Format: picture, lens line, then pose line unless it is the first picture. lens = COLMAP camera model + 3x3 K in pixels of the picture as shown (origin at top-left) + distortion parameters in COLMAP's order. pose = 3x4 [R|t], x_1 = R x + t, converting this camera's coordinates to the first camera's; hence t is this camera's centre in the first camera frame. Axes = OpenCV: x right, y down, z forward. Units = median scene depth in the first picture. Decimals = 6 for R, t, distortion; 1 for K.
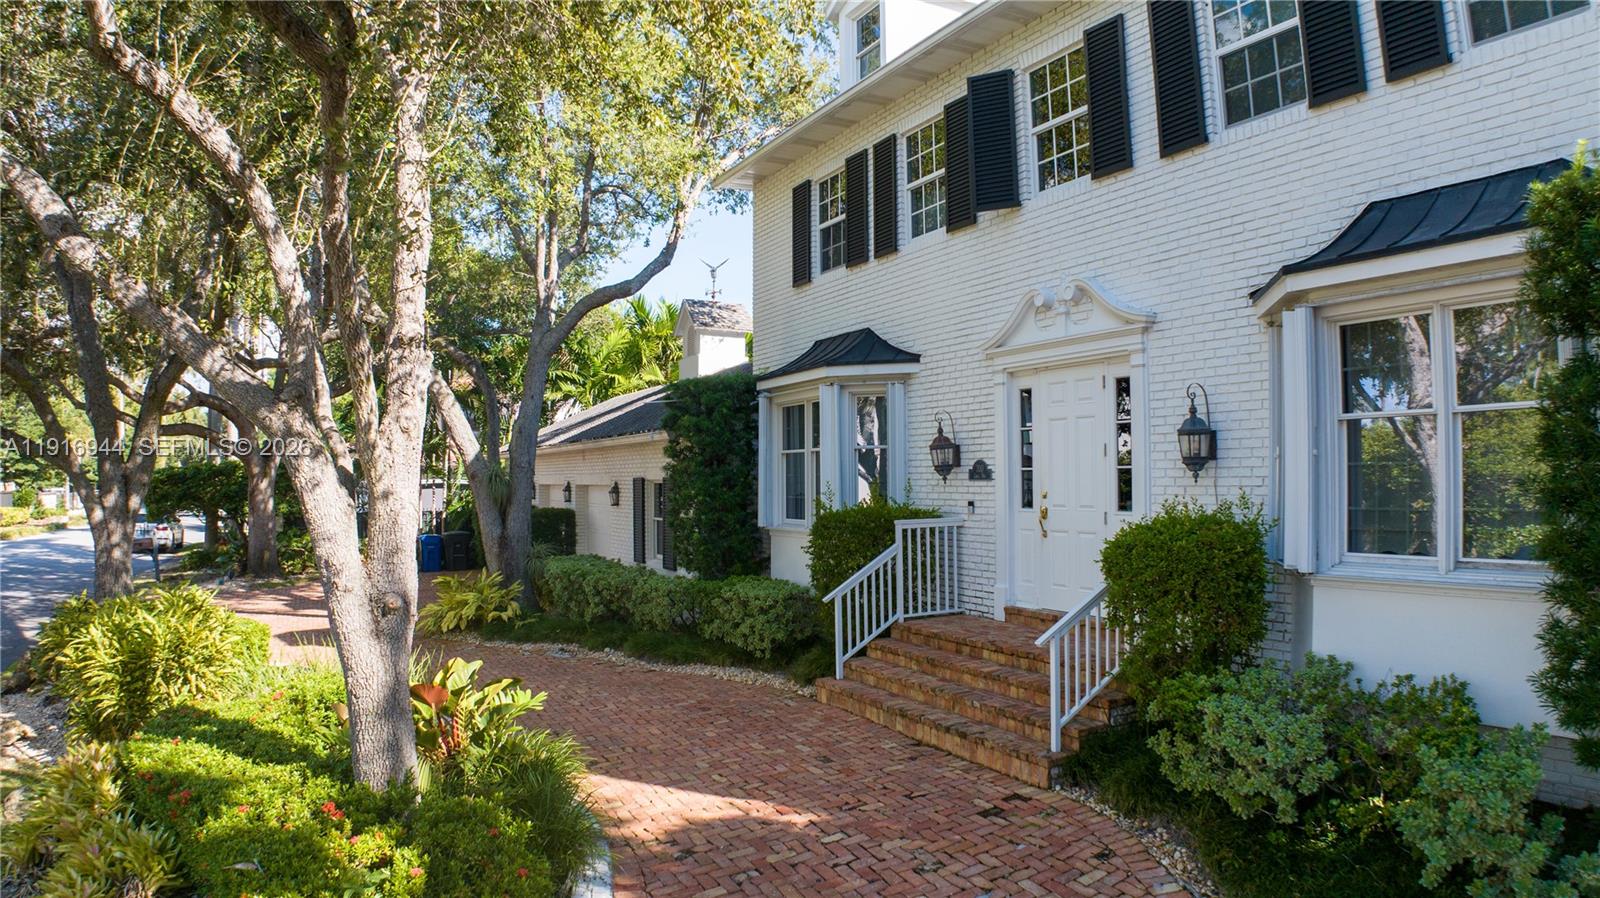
lens RADIAL K [[1001.2, 0, 801.6], [0, 1001.2, 473.8], [0, 0, 1]] dist [-0.206140, 0.045001]
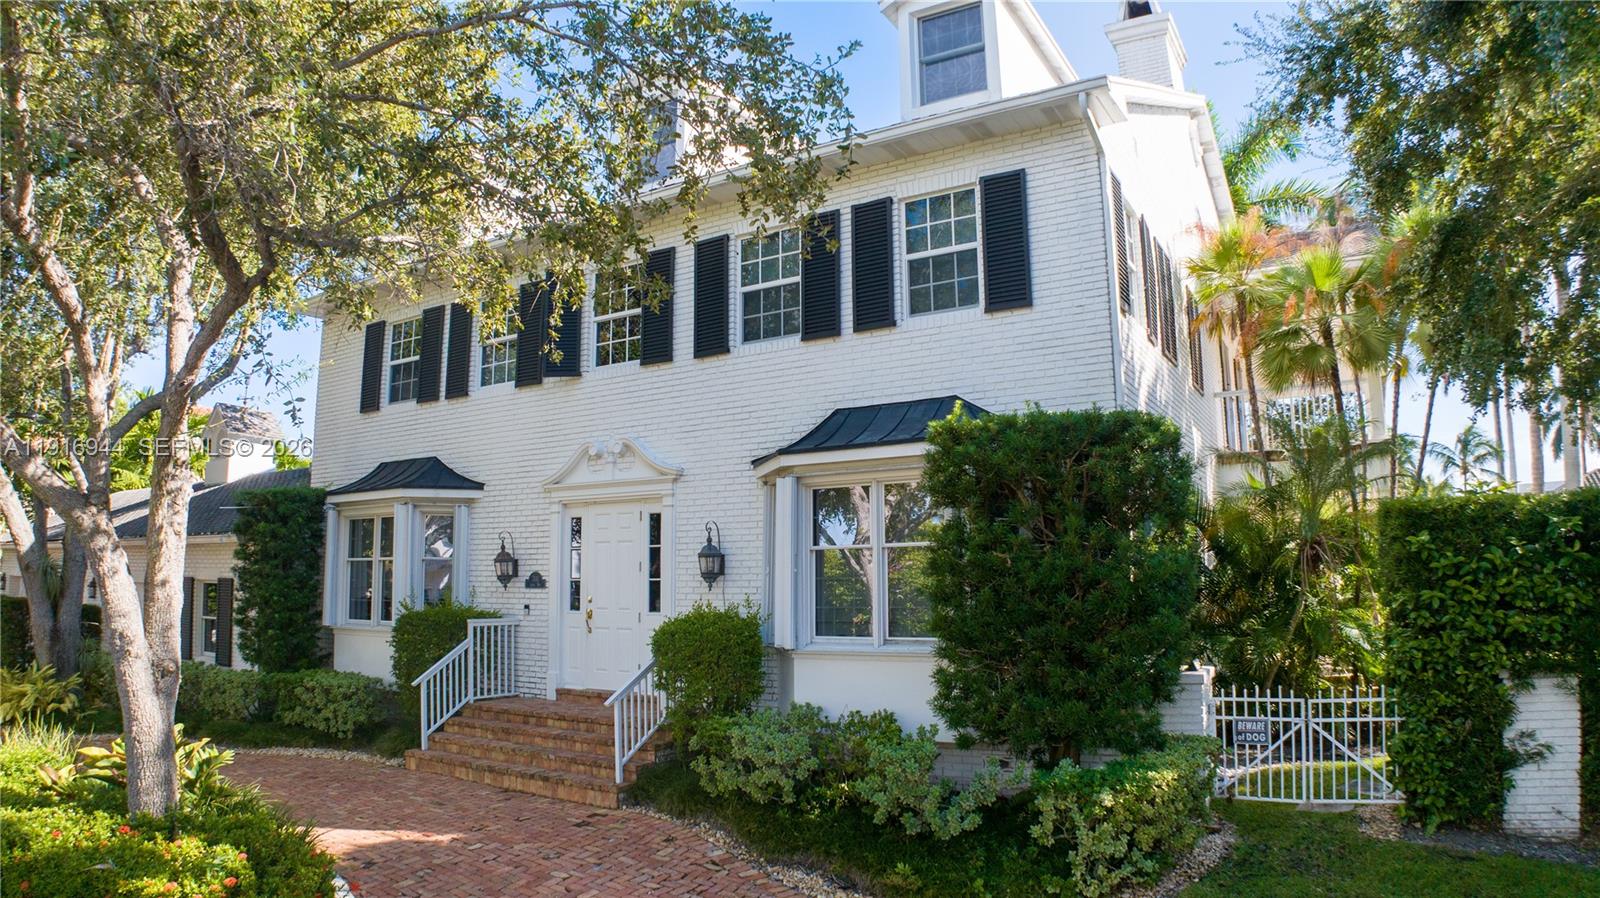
lens RADIAL K [[1020.1, 0, 800.0], [0, 1020.1, 449.0], [0, 0, 1]] dist [-0.157618, 0.003571]
pose [[0.861802, 0.077551, 0.501282, -0.241210], [-0.007641, 0.990116, -0.140040, 0.010499], [-0.507188, 0.116857, 0.853876, -0.362016]]
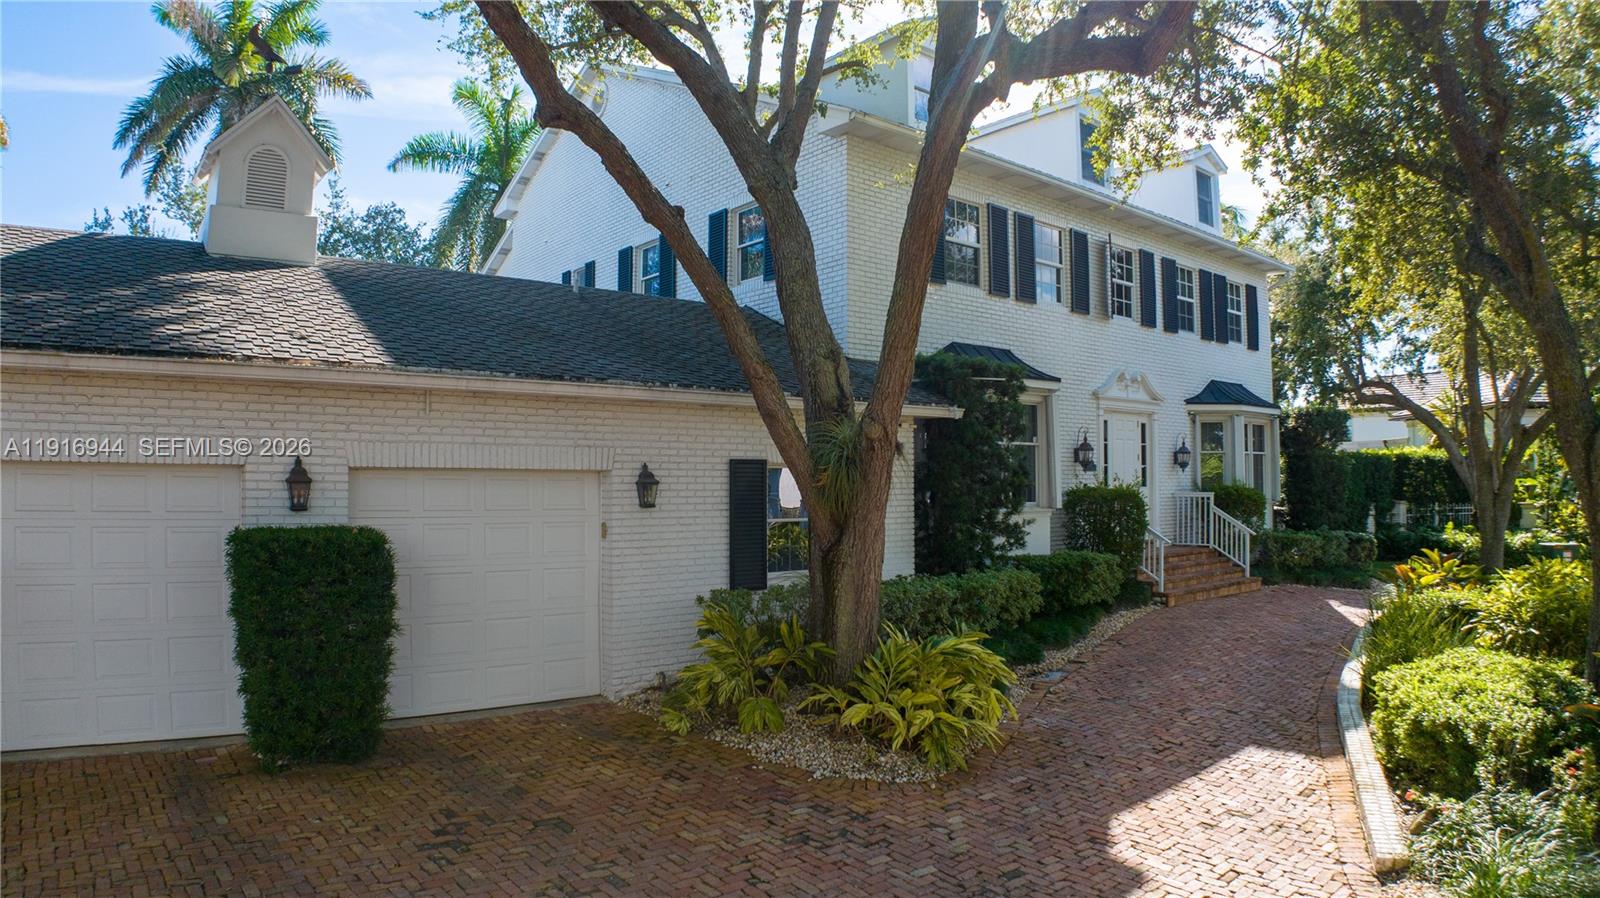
lens RADIAL K [[1020.1, 0, 800.0], [0, 1020.1, 449.0], [0, 0, 1]] dist [-0.157618, 0.003571]
pose [[-0.221167, 0.053756, 0.973753, -1.794085], [0.002976, 0.998512, -0.054447, 0.079529], [-0.975231, -0.009144, -0.220998, 2.461681]]
